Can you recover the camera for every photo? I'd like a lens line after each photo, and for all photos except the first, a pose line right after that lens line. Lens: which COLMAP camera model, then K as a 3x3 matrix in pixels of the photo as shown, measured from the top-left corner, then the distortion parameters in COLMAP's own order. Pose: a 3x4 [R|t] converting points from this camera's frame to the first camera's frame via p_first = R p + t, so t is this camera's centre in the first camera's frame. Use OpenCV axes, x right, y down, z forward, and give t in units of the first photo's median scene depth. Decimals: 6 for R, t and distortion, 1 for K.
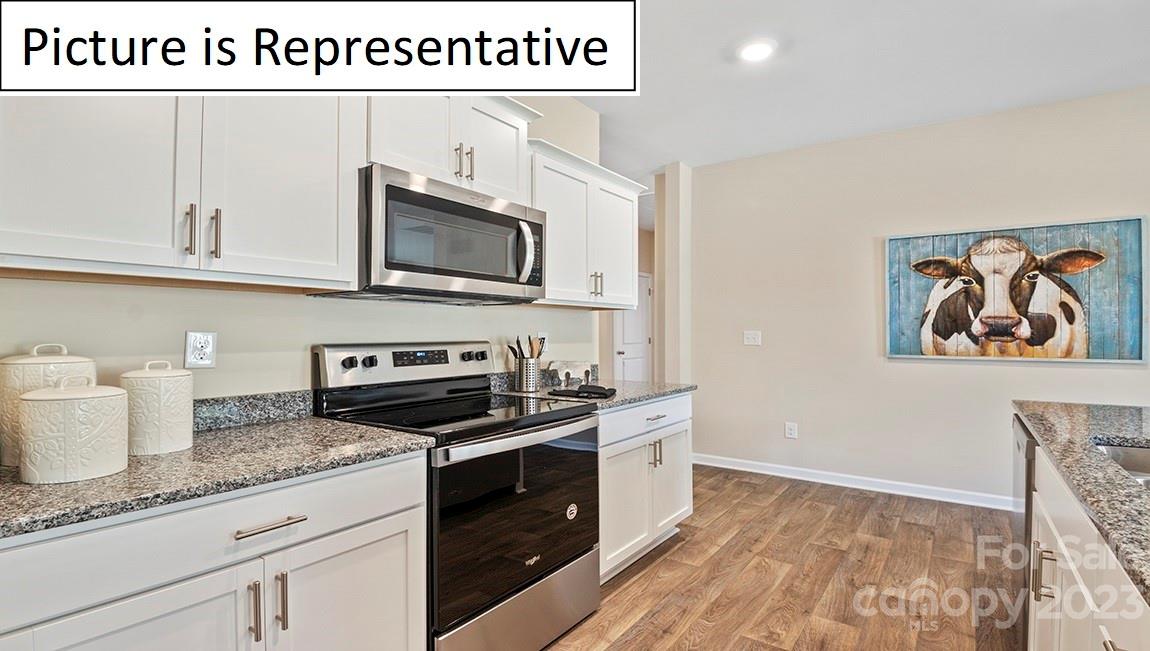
lens RADIAL K [[537.3, 0, 569.8], [0, 537.3, 330.4], [0, 0, 1]] dist [0.001164, 0.000002]
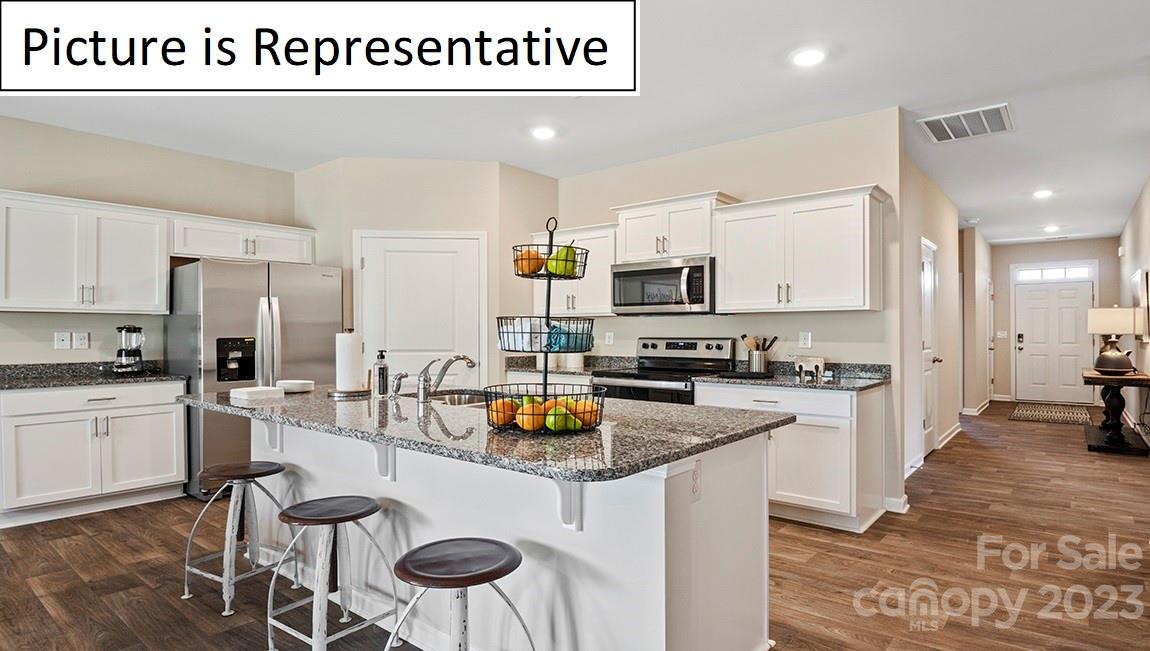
lens RADIAL K [[596.9, 0, 575.0], [0, 596.9, 325.5], [0, 0, 1]] dist [-0.030118, -0.000857]
pose [[-0.059793, -0.012356, -0.998134, 1.596046], [0.002835, 0.999917, -0.012548, 0.003824], [0.998207, -0.003580, -0.059753, 0.652853]]
